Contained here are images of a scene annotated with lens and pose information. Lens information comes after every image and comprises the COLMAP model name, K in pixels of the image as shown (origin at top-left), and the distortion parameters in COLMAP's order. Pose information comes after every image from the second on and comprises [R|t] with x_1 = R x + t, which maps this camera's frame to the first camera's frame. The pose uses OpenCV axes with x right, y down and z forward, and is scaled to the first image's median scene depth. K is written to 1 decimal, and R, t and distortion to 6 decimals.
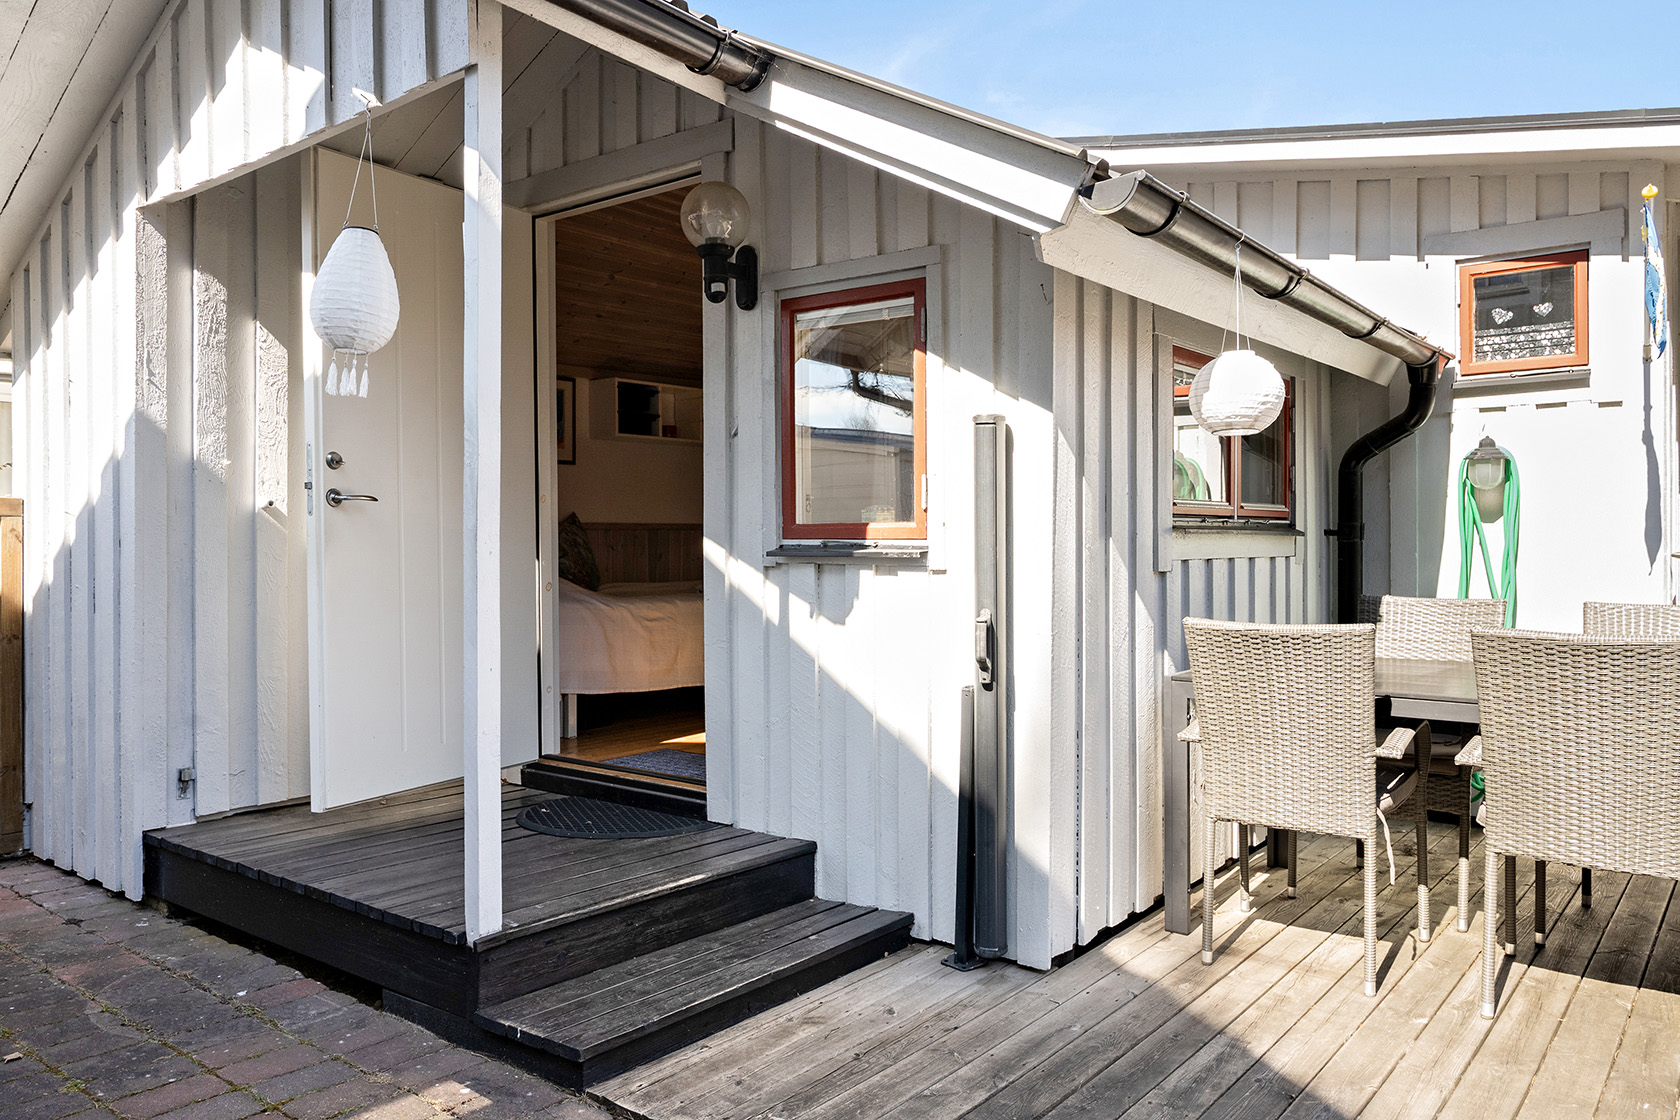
lens RADIAL K [[1217.1, 0, 839.0], [0, 1217.1, 544.0], [0, 0, 1]] dist [-0.004545, -0.000642]
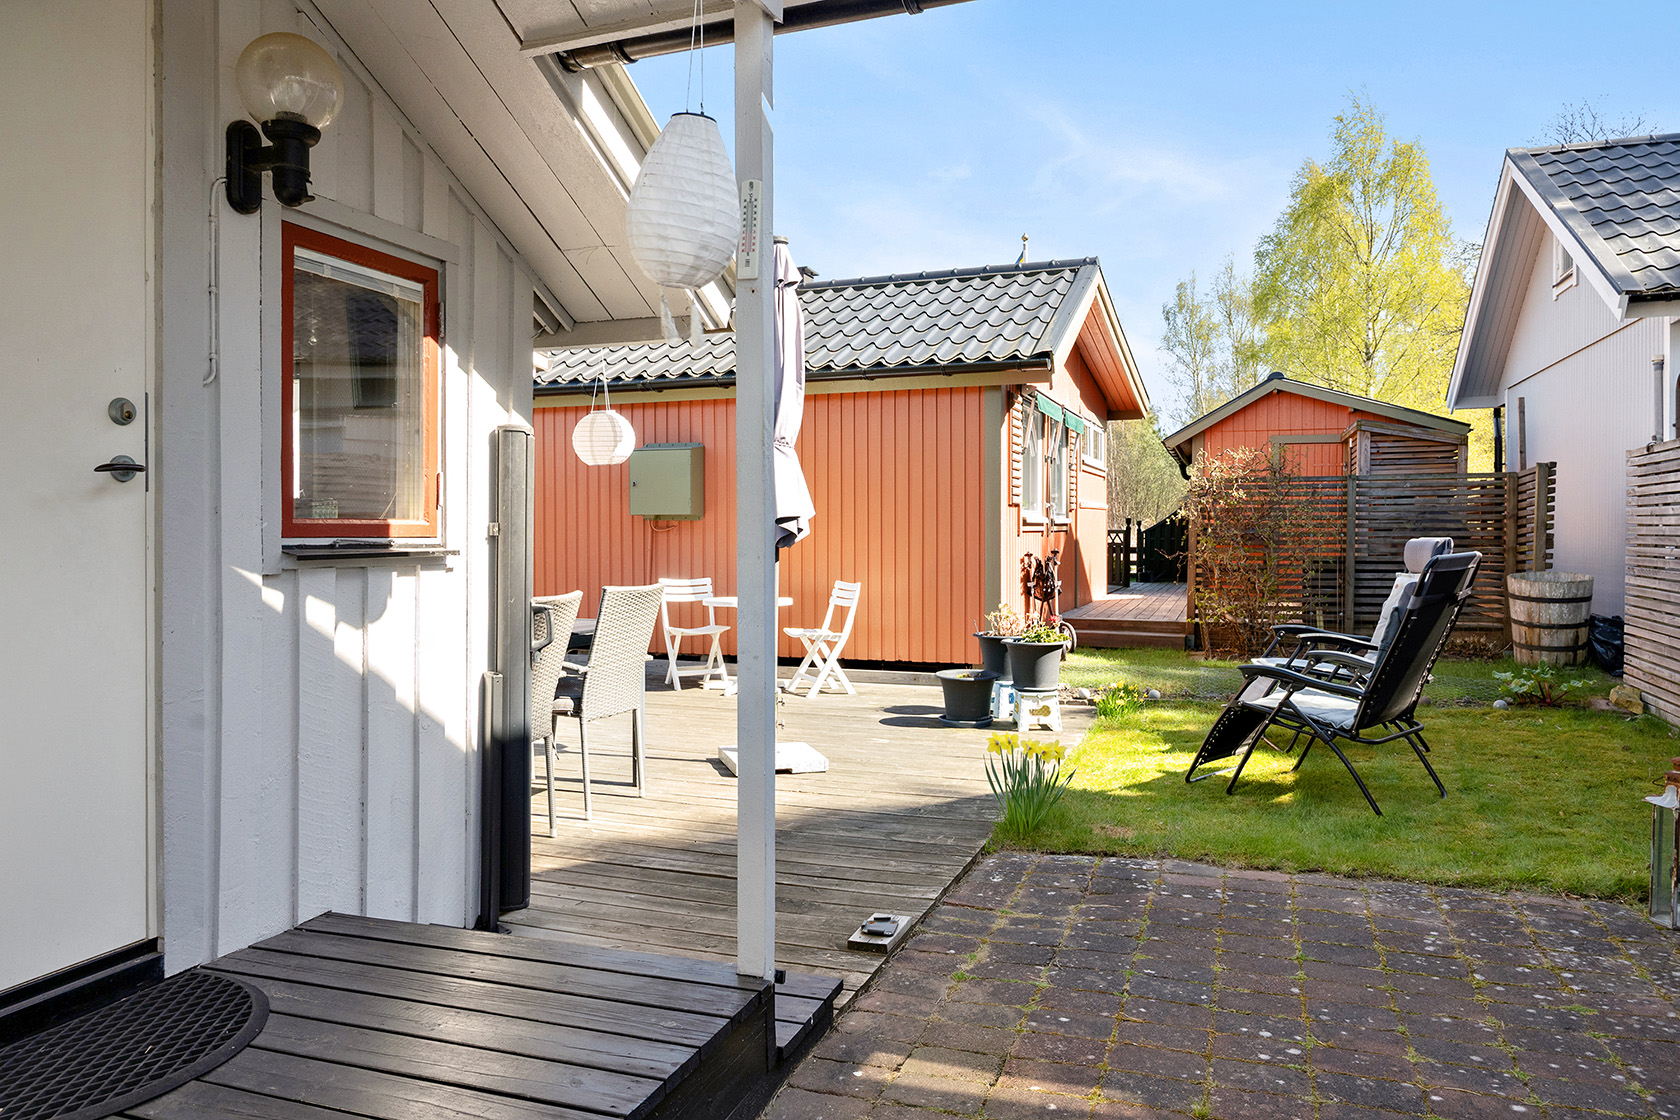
lens RADIAL K [[1122.2, 0, 839.0], [0, 1122.2, 532.4], [0, 0, 1]] dist [-0.001334, -0.001232]
pose [[-0.317371, -0.000025, 0.948301, -0.575666], [-0.000547, 1.000000, -0.000156, -0.004940], [-0.948301, -0.000569, -0.317371, 0.632341]]
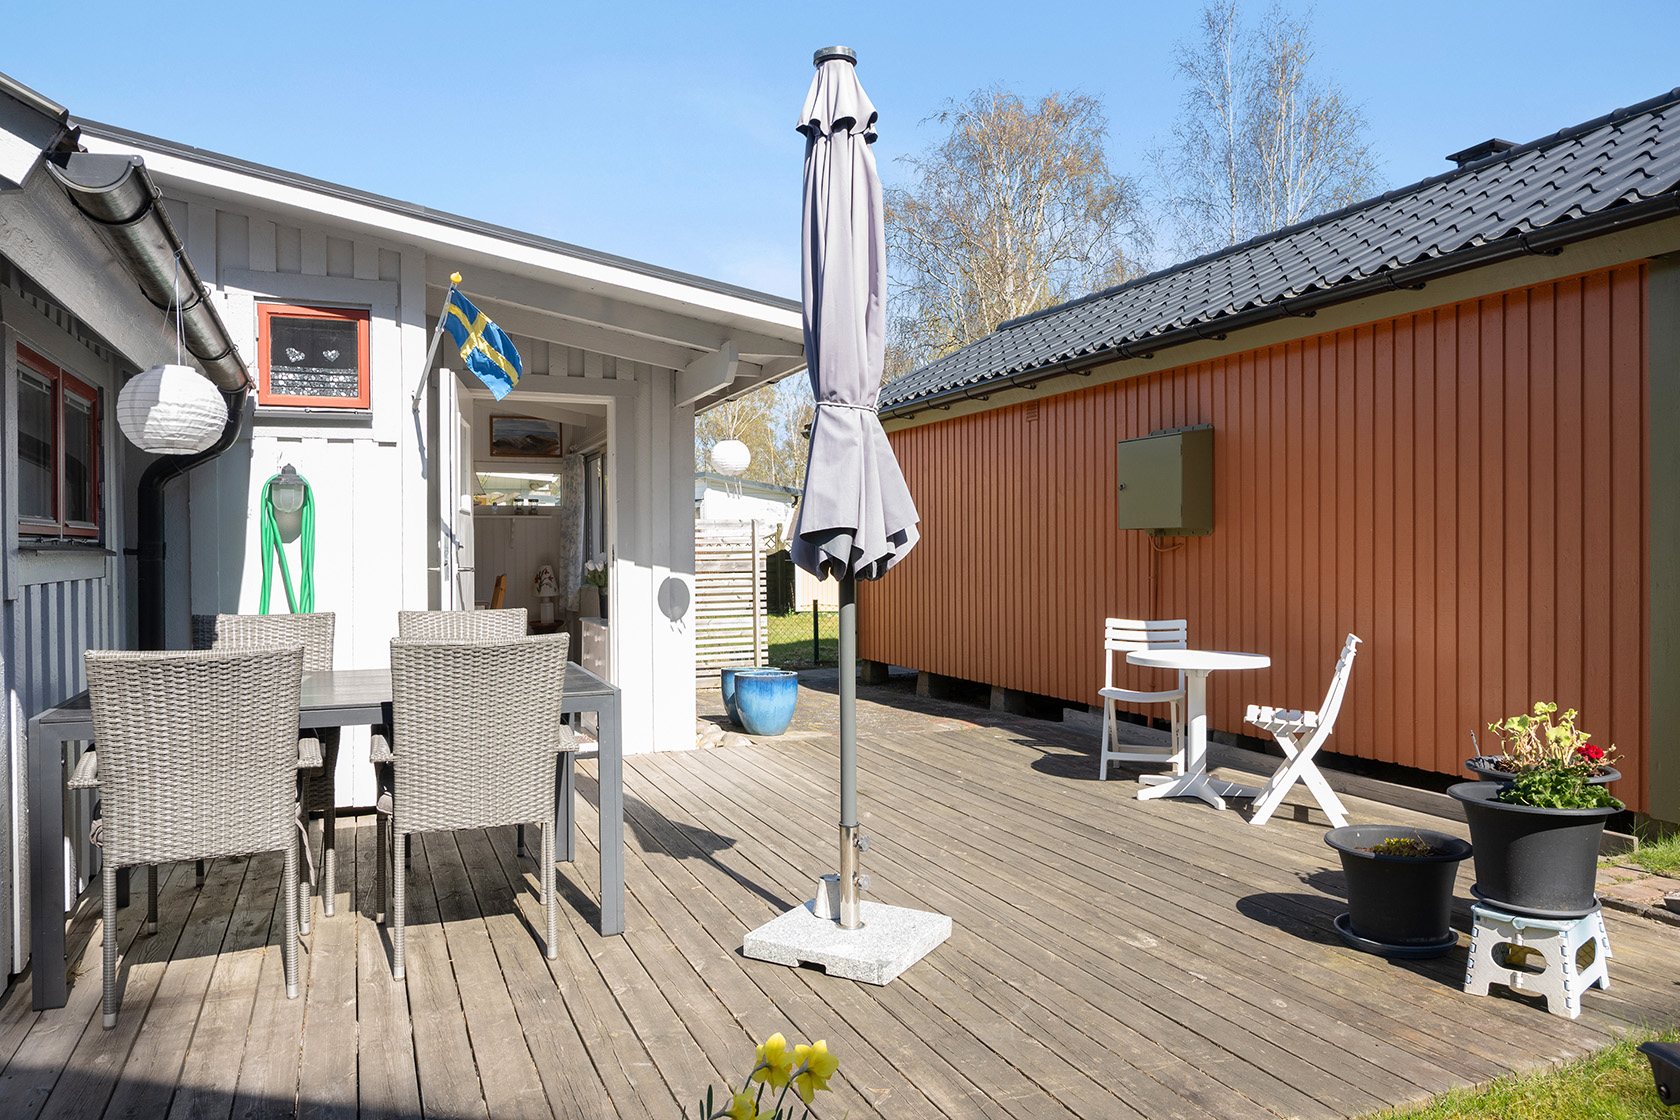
lens RADIAL K [[1129.9, 0, 848.3], [0, 1129.9, 555.6], [0, 0, 1]] dist [0.000554, -0.003429]
pose [[0.473331, -0.004201, 0.880874, -0.129419], [0.004440, 0.999987, 0.002382, -0.006520], [-0.880873, 0.002784, 0.473344, 0.078083]]
